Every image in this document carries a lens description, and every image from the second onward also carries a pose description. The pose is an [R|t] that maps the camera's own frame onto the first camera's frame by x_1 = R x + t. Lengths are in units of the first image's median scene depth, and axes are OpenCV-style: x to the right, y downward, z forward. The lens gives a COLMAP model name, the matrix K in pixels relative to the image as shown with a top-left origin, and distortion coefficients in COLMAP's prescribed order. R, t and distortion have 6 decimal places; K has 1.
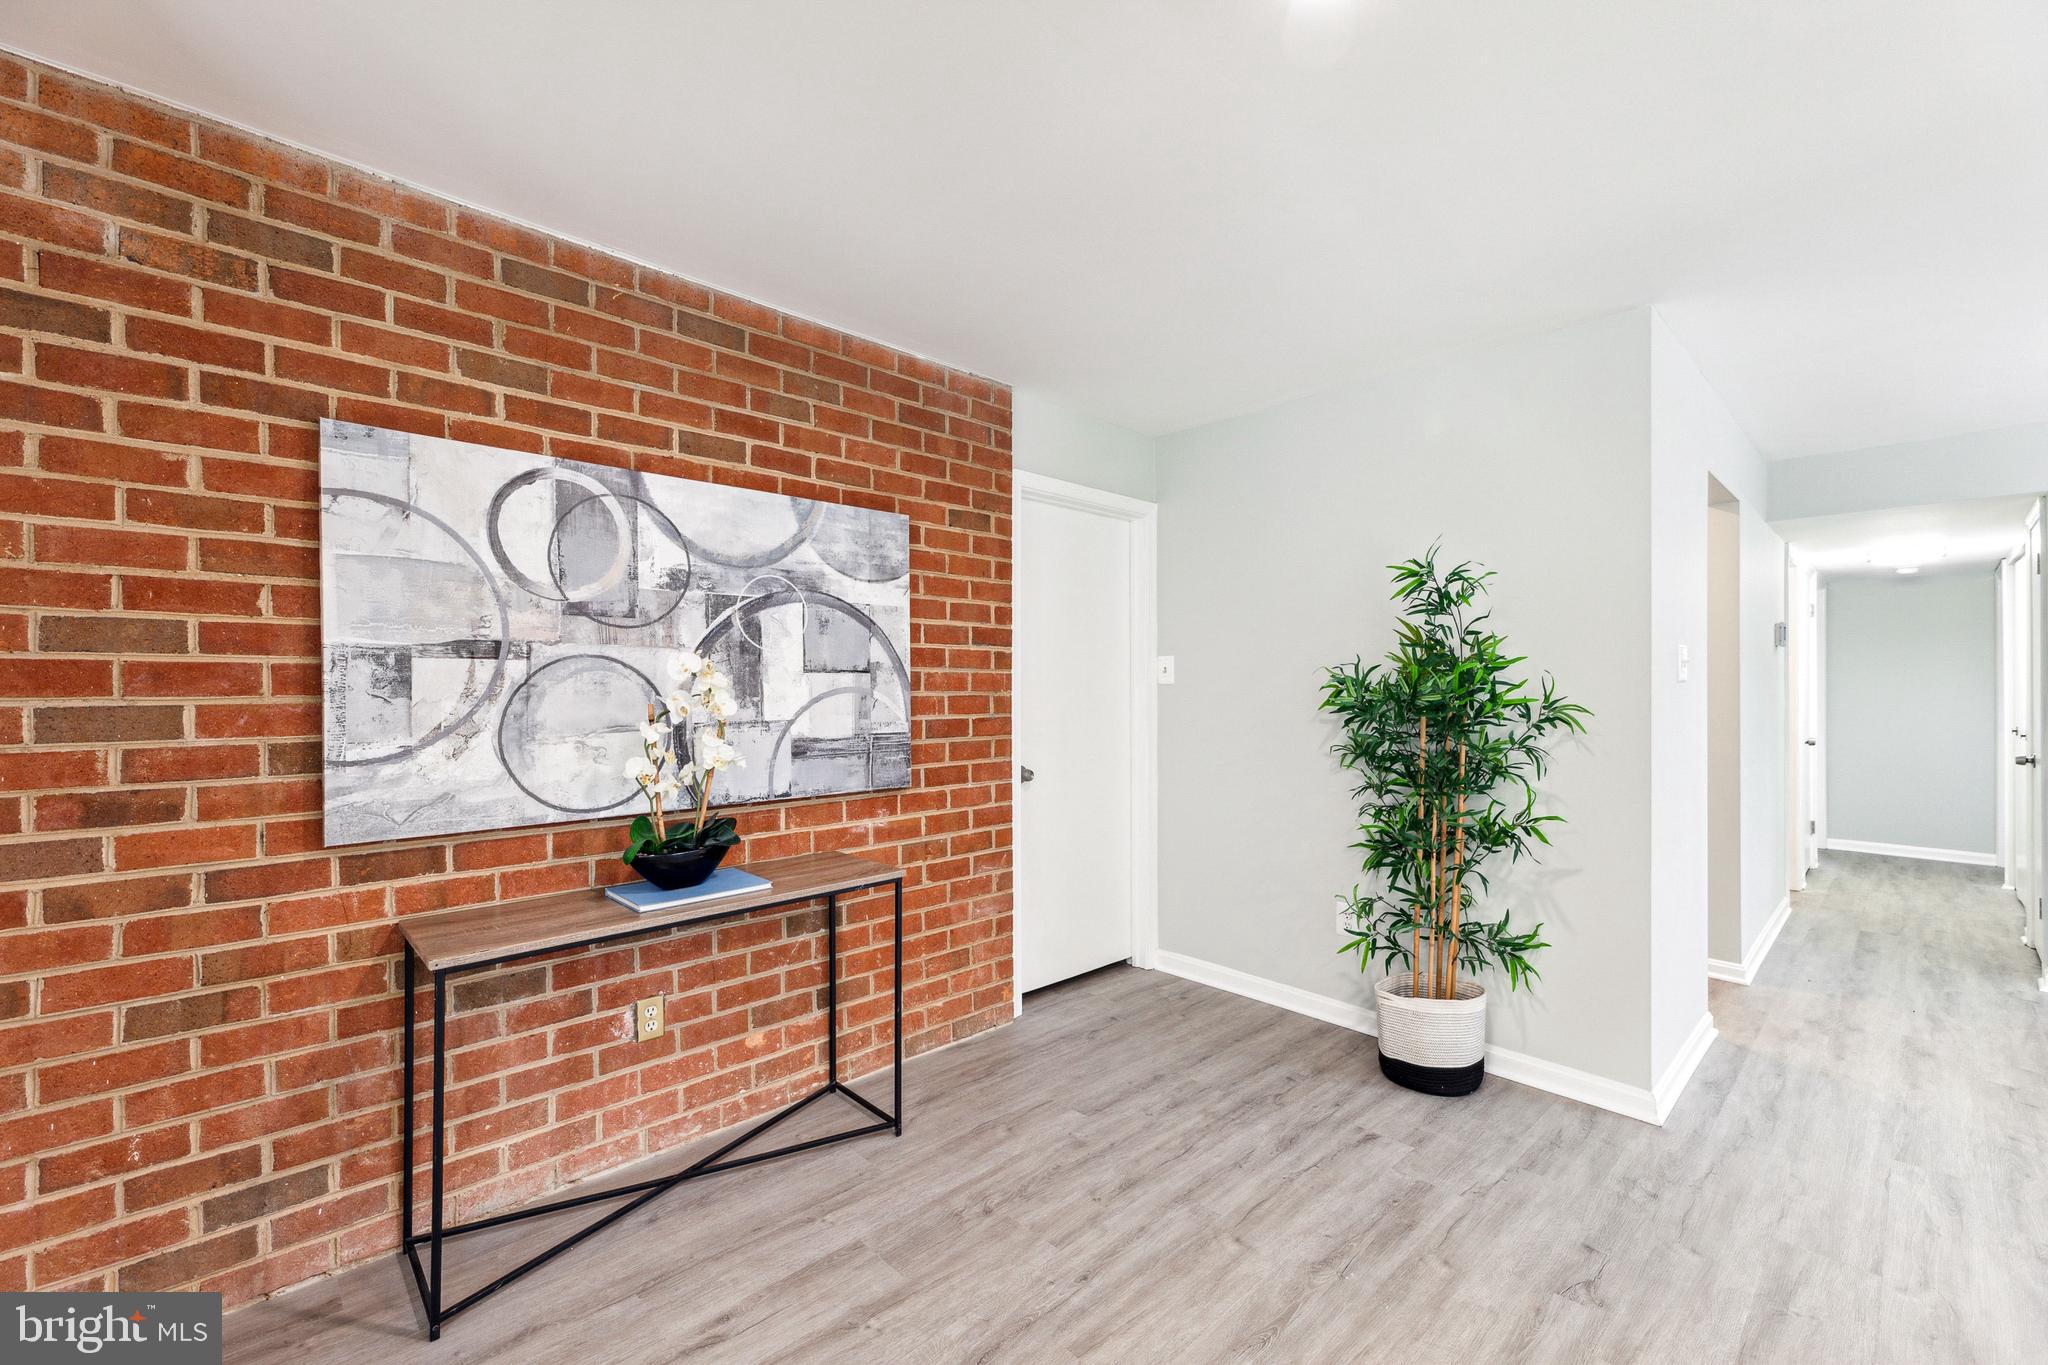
lens RADIAL K [[847.1, 0, 1023.9], [0, 847.1, 690.6], [0, 0, 1]] dist [0.002279, -0.000828]
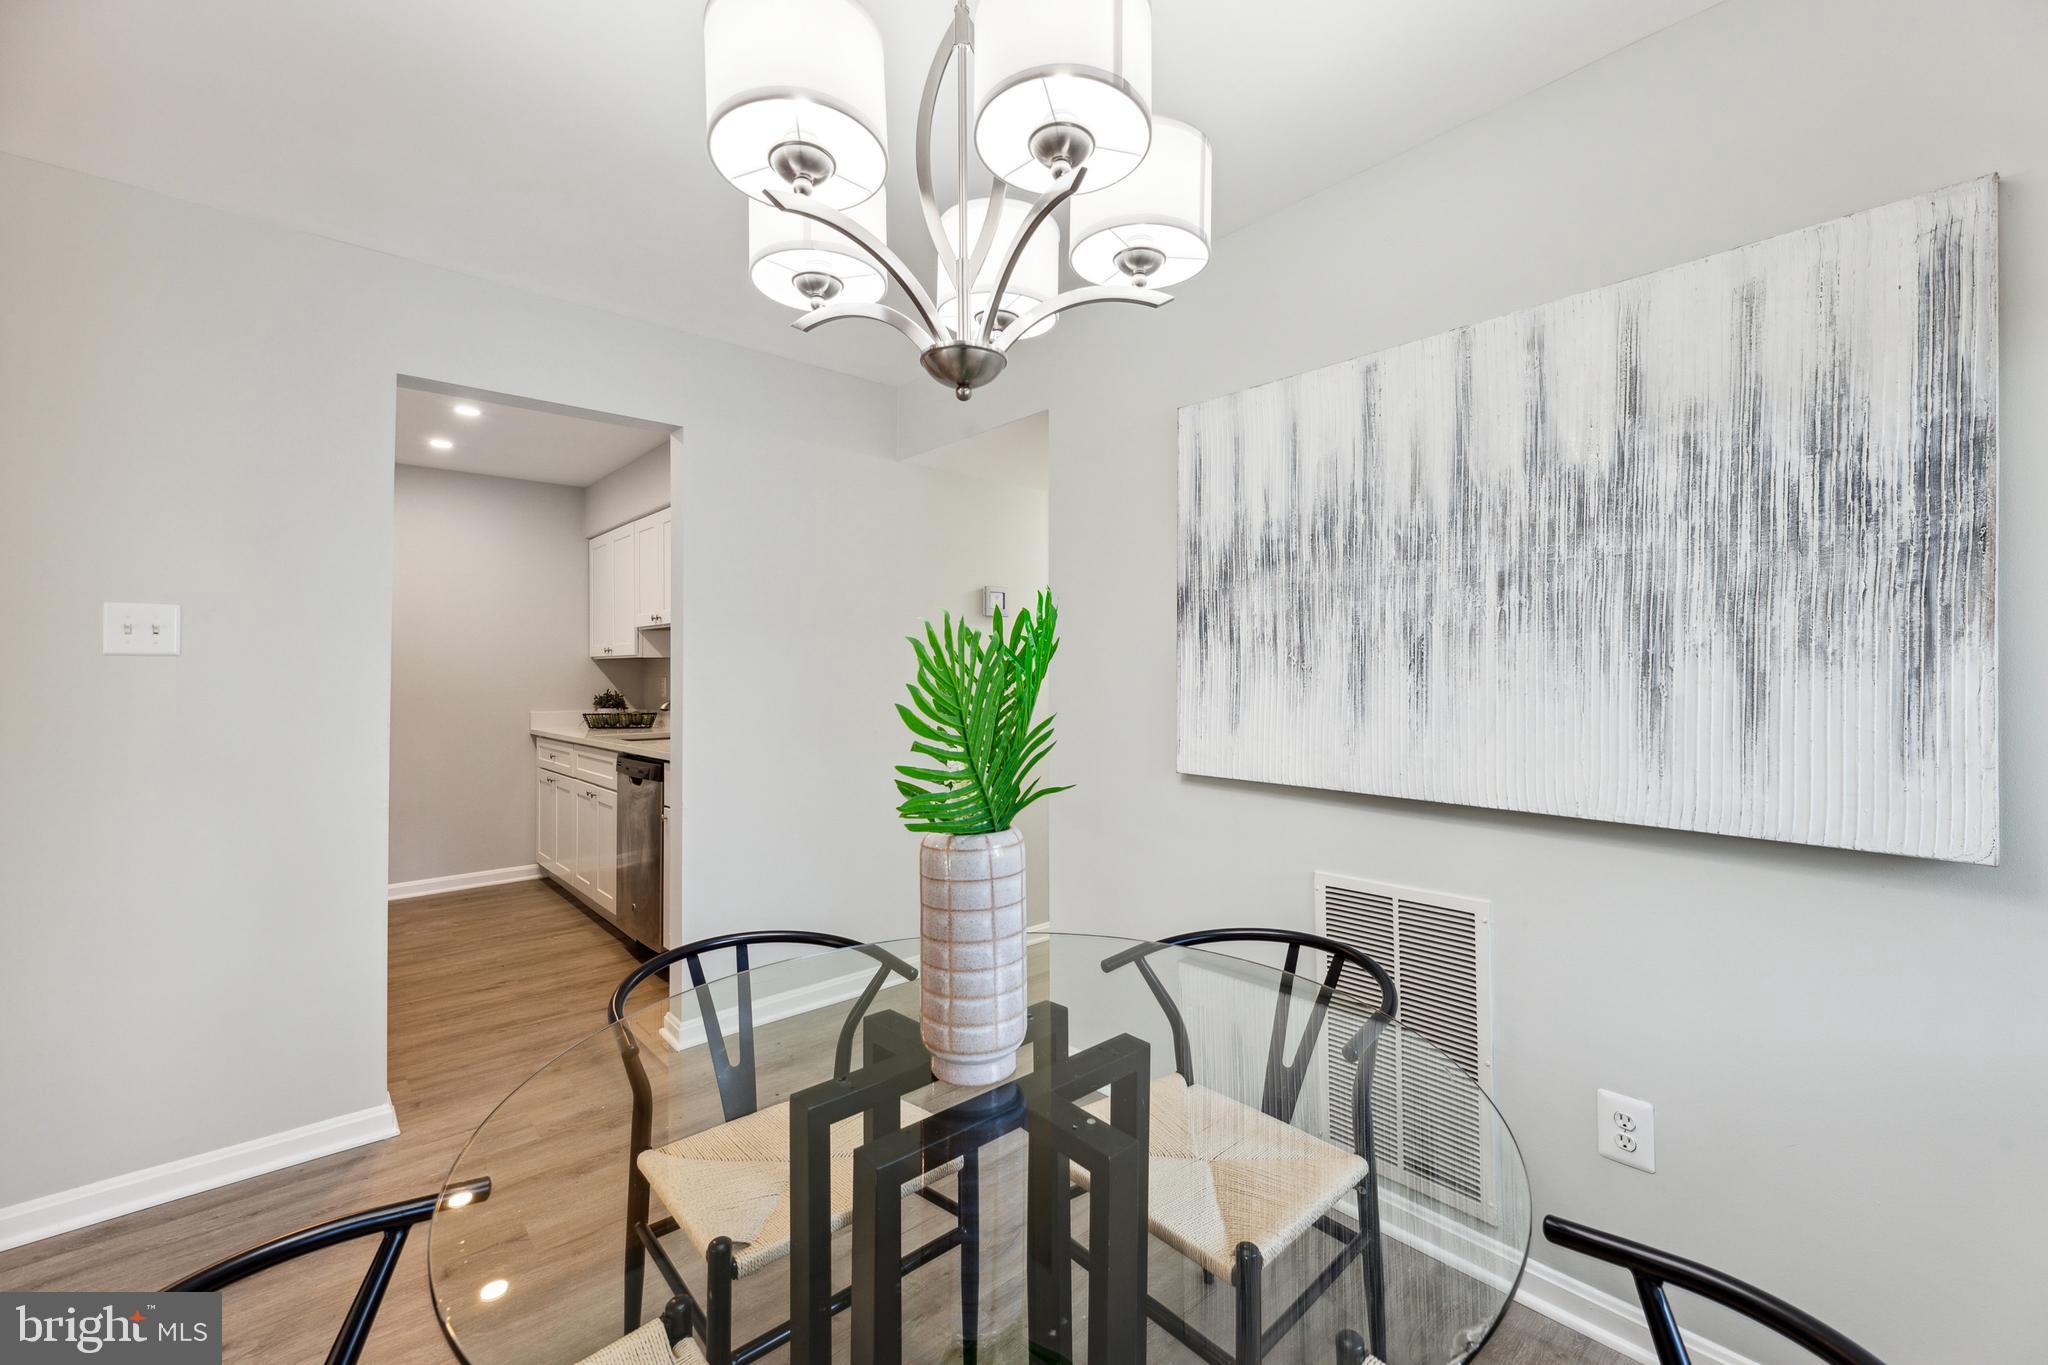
lens RADIAL K [[847.1, 0, 1020.3], [0, 847.1, 667.0], [0, 0, 1]] dist [0.002279, -0.000828]
pose [[0.999926, 0.000441, -0.012156, 1.690527], [-0.000622, 0.999889, -0.014863, 0.015529], [0.012148, 0.014870, 0.999816, 0.332822]]
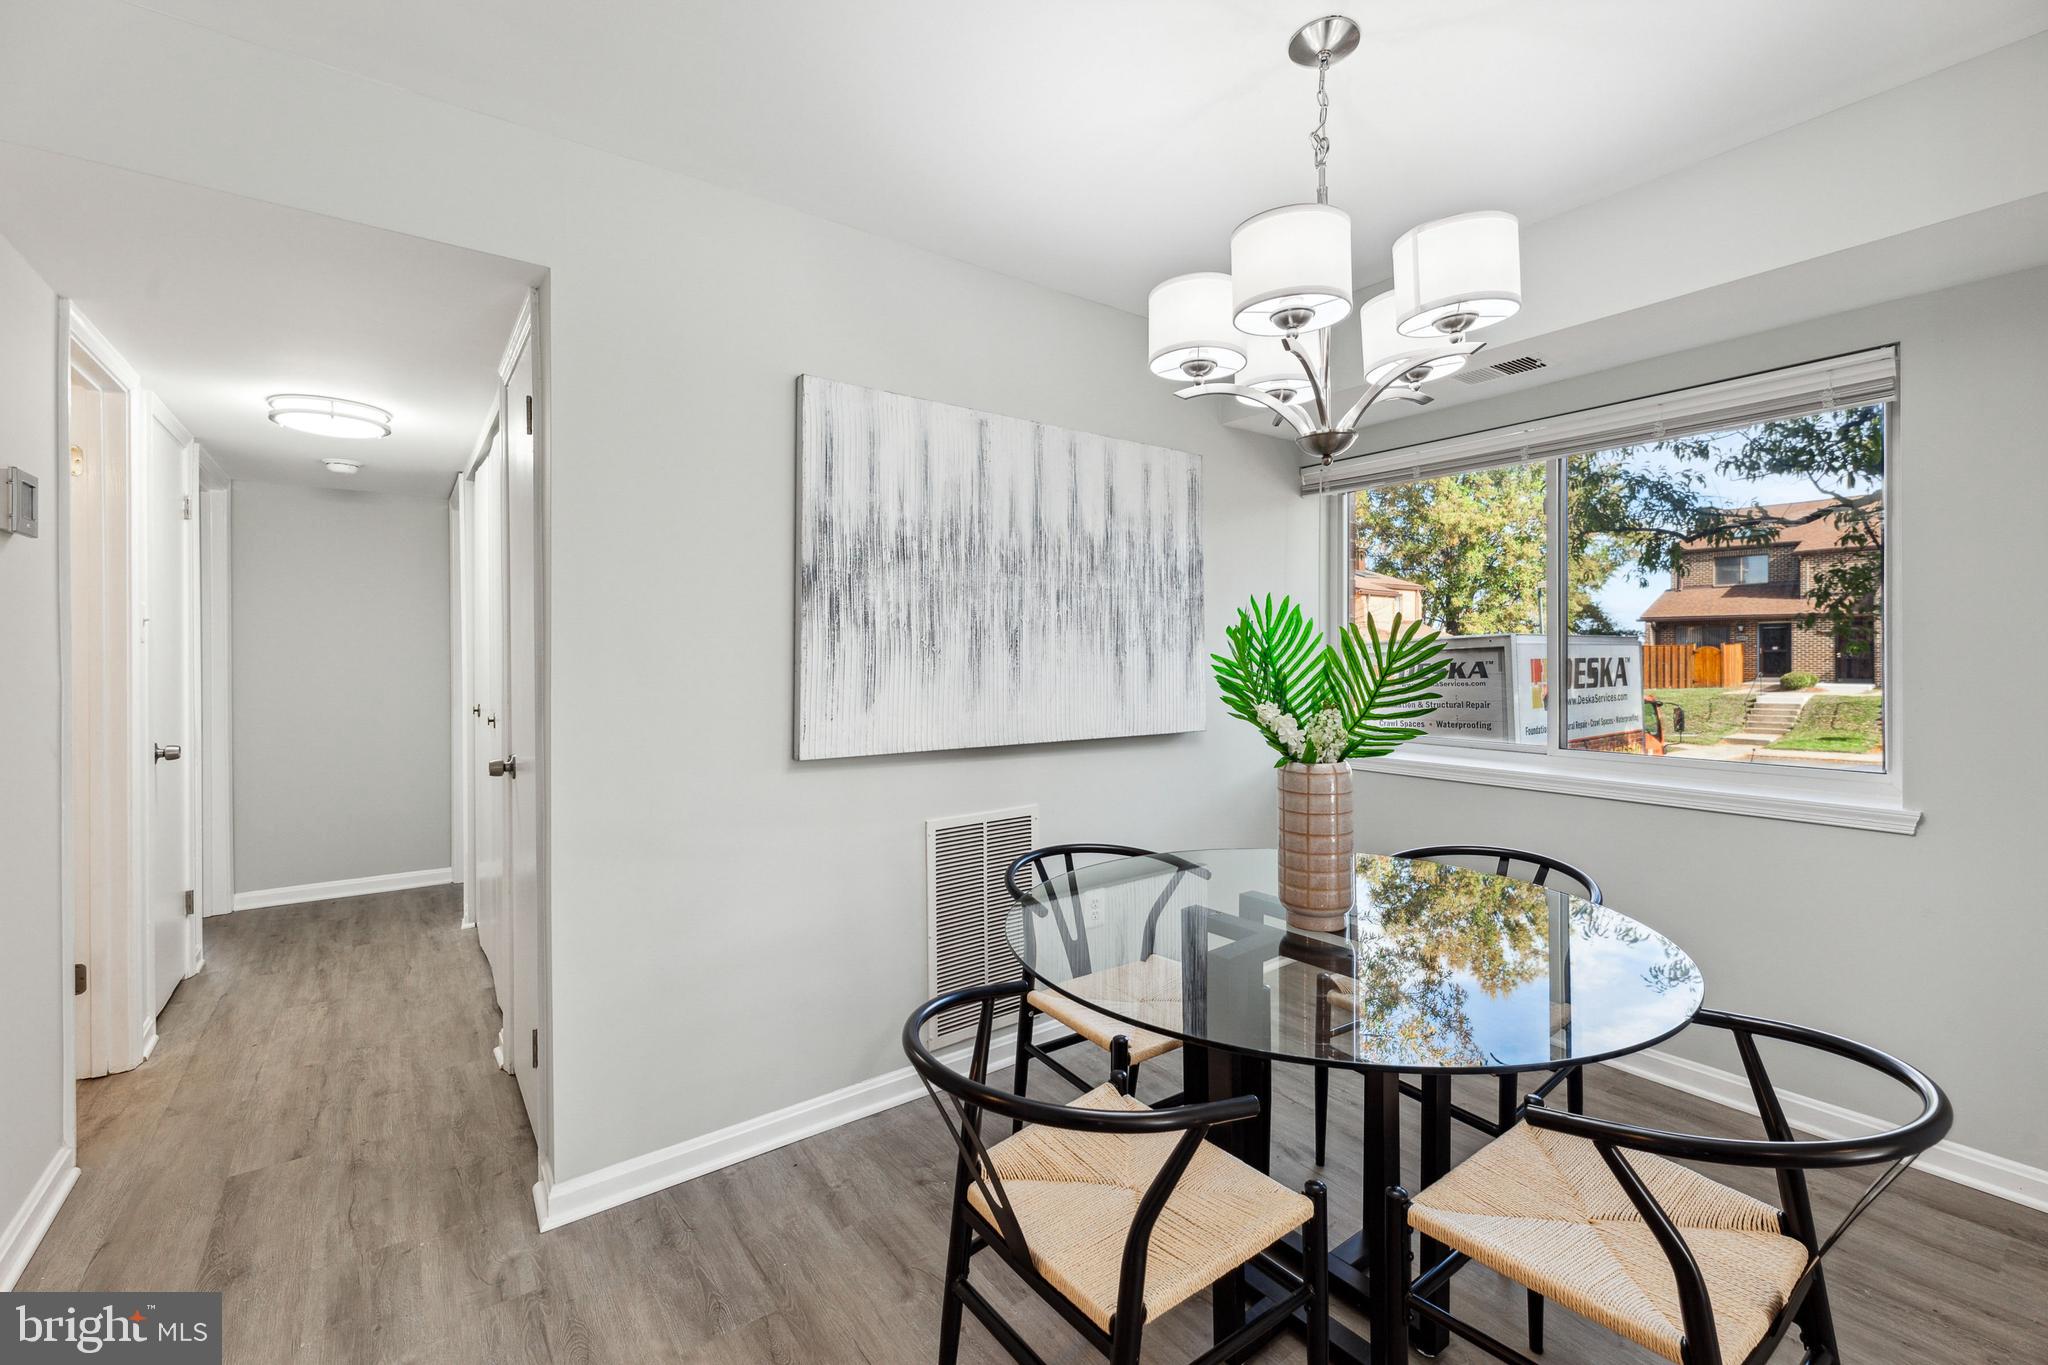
lens RADIAL K [[847.1, 0, 1038.7], [0, 847.1, 651.3], [0, 0, 1]] dist [0.002279, -0.000828]
pose [[0.100169, 0.001329, 0.994970, 1.019642], [0.007394, 0.999971, -0.002080, 0.008174], [-0.994943, 0.007565, 0.100157, 0.919052]]
